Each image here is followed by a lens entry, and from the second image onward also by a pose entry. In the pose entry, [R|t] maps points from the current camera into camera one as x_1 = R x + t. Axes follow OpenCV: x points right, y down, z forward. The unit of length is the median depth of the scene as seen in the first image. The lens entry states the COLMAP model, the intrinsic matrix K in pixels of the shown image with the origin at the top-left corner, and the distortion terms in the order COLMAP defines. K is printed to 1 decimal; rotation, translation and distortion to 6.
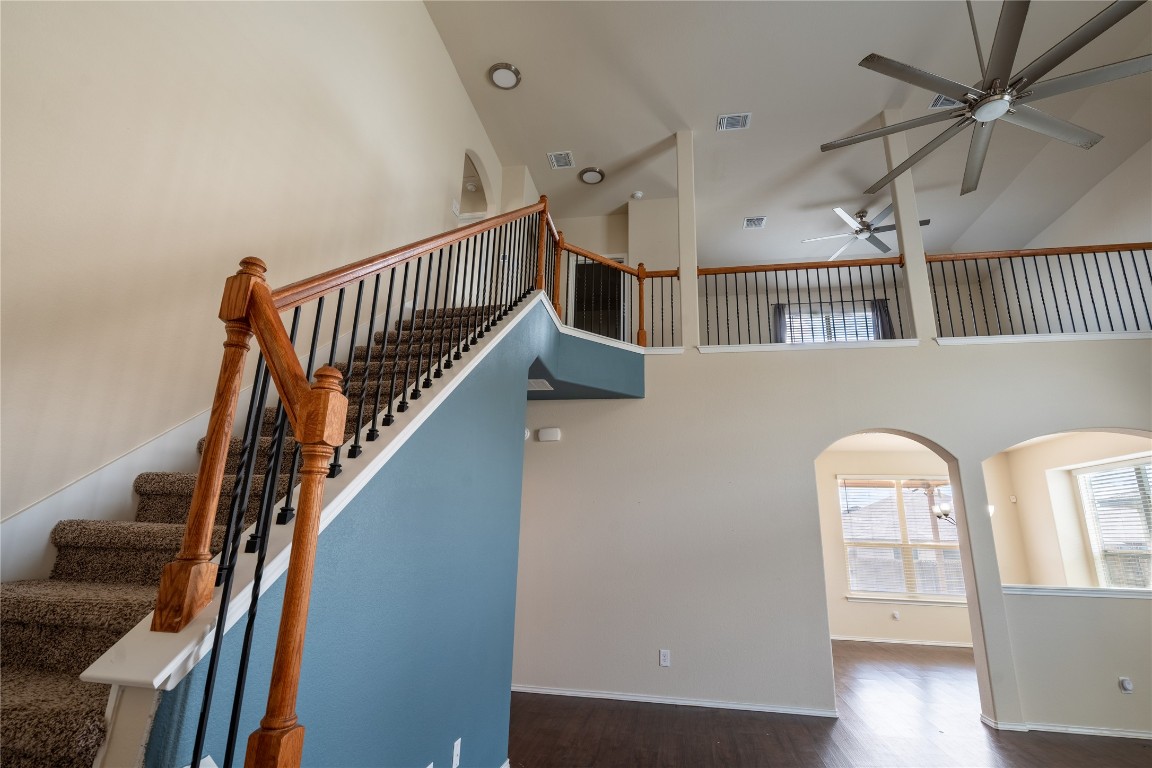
lens RADIAL K [[558.1, 0, 583.9], [0, 558.1, 387.1], [0, 0, 1]] dist [0.013089, 0.000443]
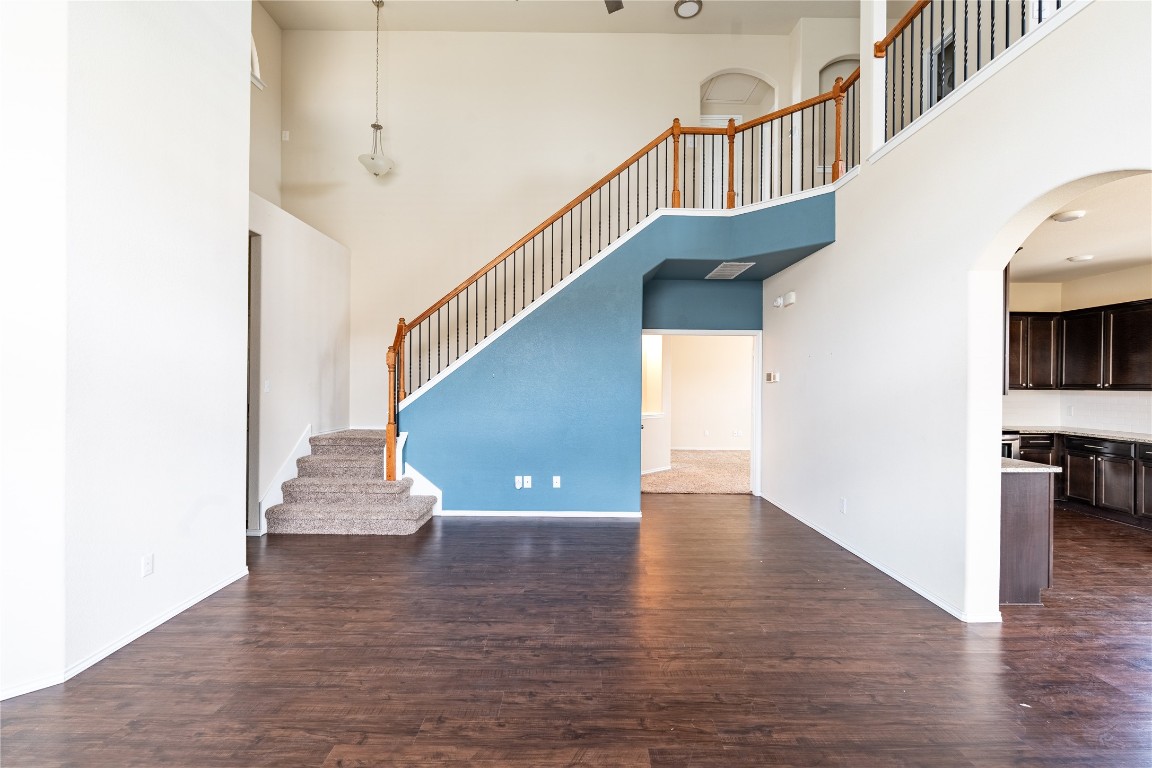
lens RADIAL K [[503.4, 0, 578.9], [0, 503.4, 385.8], [0, 0, 1]] dist [-0.003200, 0.000628]
pose [[0.166868, -0.014783, -0.985868, 0.831186], [0.257841, 0.965747, 0.029161, 0.113828], [0.951669, -0.259063, 0.164964, 0.401136]]
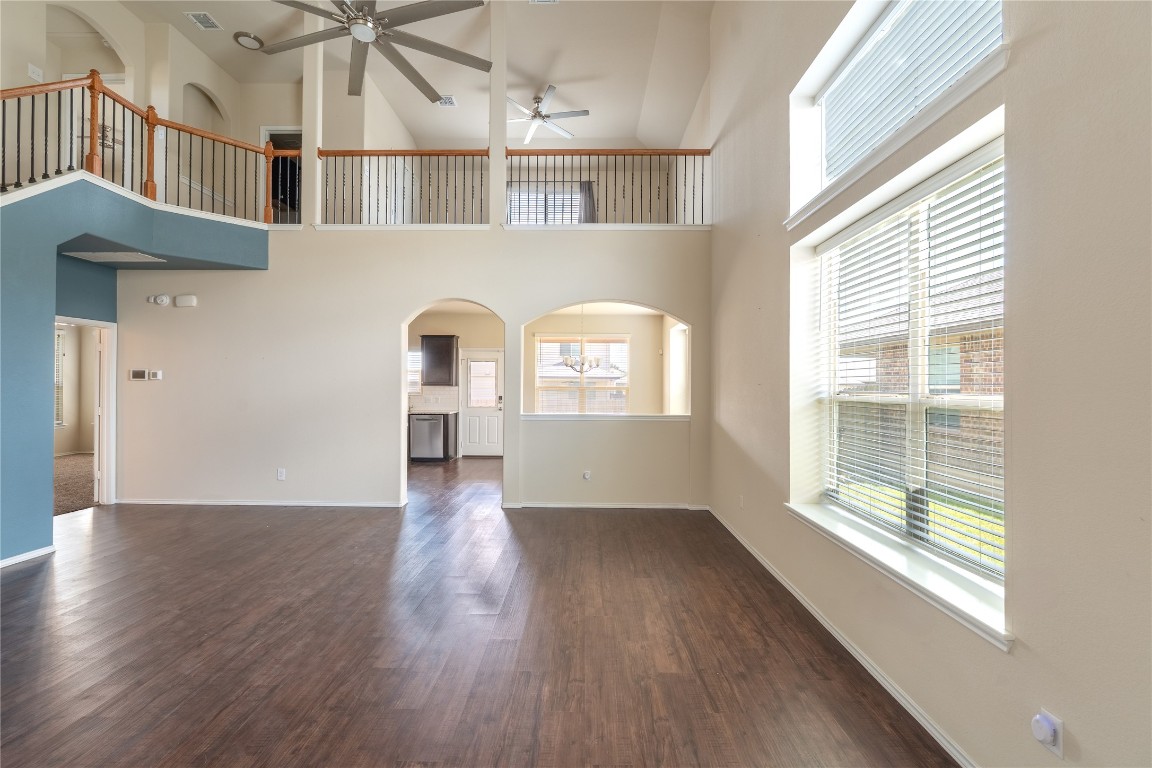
lens RADIAL K [[503.4, 0, 576.2], [0, 503.4, 386.5], [0, 0, 1]] dist [-0.003200, 0.000628]
pose [[0.988171, -0.015616, 0.152559, 0.569219], [-0.025750, 0.963781, 0.265447, -0.040817], [-0.151179, -0.266236, 0.951979, -0.152110]]
